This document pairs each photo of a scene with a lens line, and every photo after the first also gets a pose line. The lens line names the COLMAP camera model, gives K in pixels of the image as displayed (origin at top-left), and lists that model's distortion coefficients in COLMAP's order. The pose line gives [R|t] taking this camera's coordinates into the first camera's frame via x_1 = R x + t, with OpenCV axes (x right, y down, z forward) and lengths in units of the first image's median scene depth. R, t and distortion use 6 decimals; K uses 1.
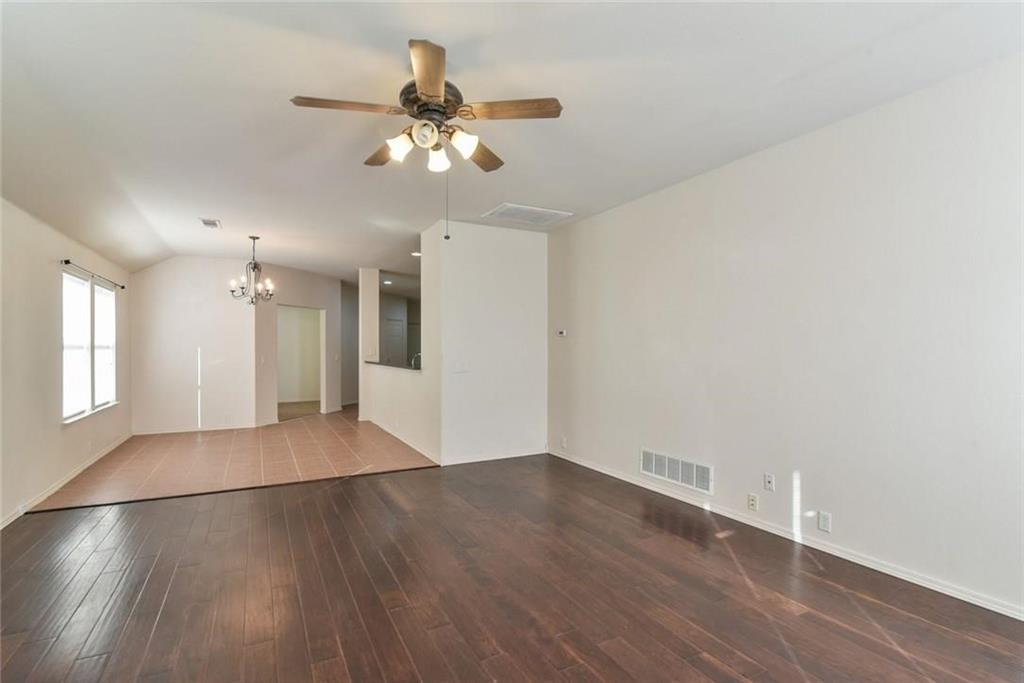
lens RADIAL K [[478.8, 0, 507.3], [0, 478.8, 345.9], [0, 0, 1]] dist [-0.016243, 0.000921]
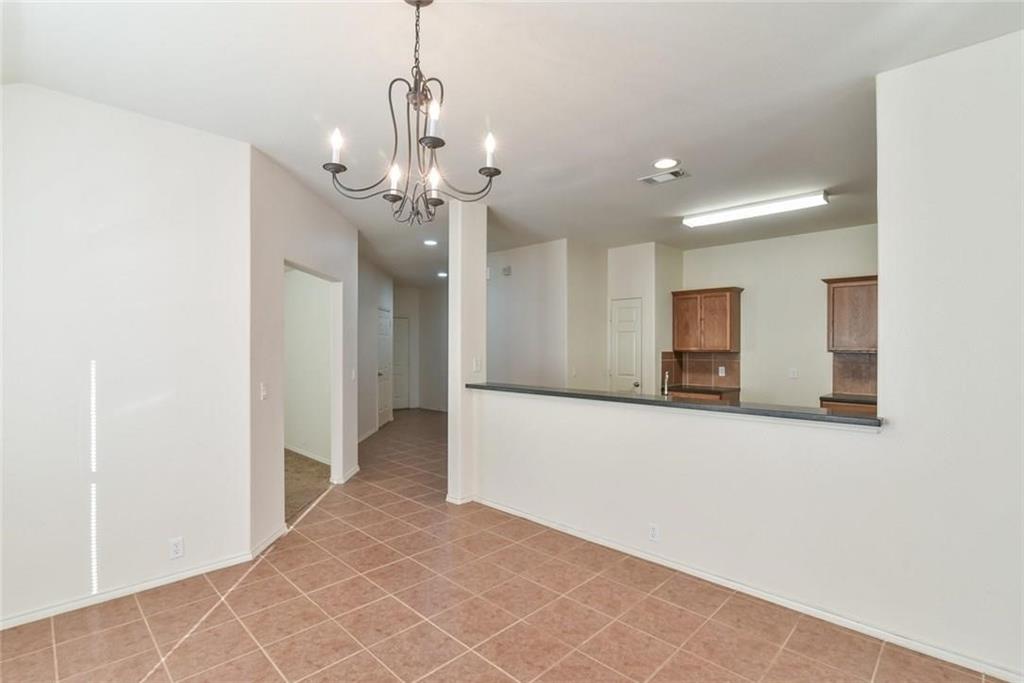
lens RADIAL K [[478.8, 0, 506.8], [0, 478.8, 342.1], [0, 0, 1]] dist [-0.016243, 0.000921]
pose [[0.950485, 0.010073, 0.310609, -0.722711], [-0.006981, 0.999914, -0.011065, -0.012853], [-0.310694, 0.008349, 0.950473, 0.889201]]
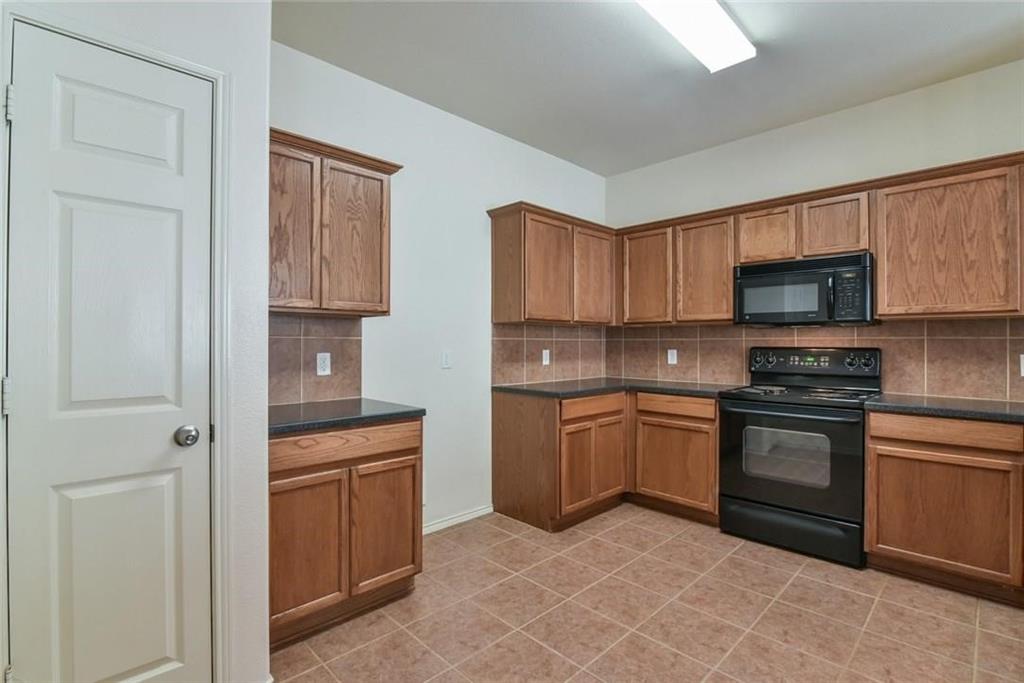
lens RADIAL K [[478.8, 0, 511.6], [0, 478.8, 343.7], [0, 0, 1]] dist [-0.016243, 0.000921]
pose [[-0.289792, -0.001013, 0.957089, -0.344368], [0.000009, 0.999999, 0.001062, 0.023619], [-0.957090, 0.000317, -0.289792, 1.877007]]
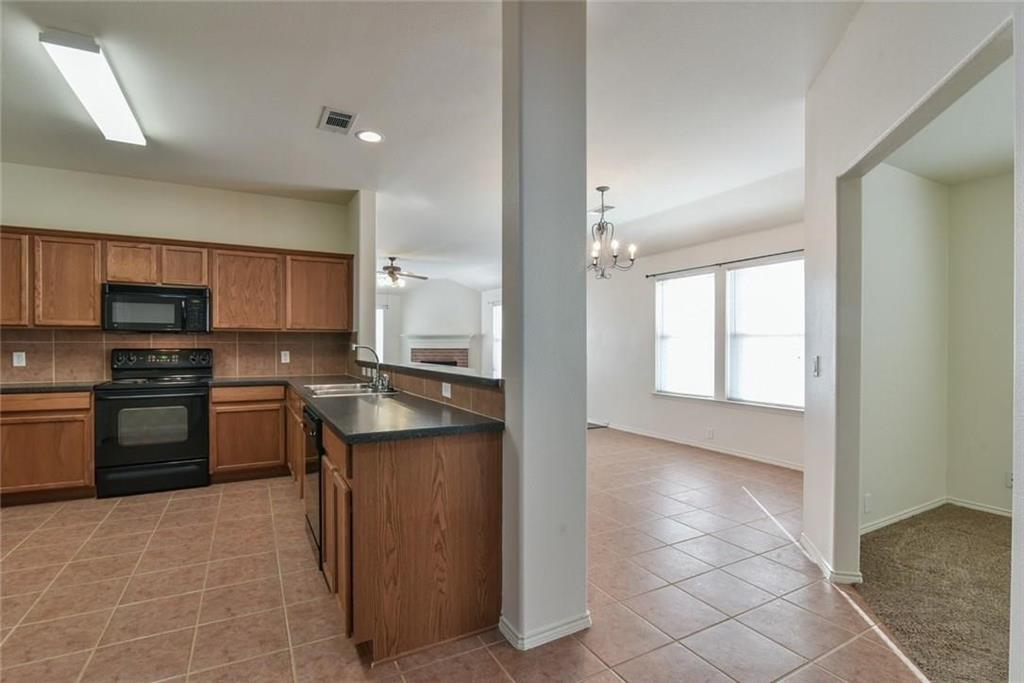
lens RADIAL K [[478.8, 0, 509.2], [0, 478.8, 341.6], [0, 0, 1]] dist [-0.016243, 0.000921]
pose [[-0.999892, 0.001390, -0.014643, -0.475817], [0.001500, 0.999971, -0.007460, 0.023555], [0.014632, -0.007481, -0.999865, 2.199186]]
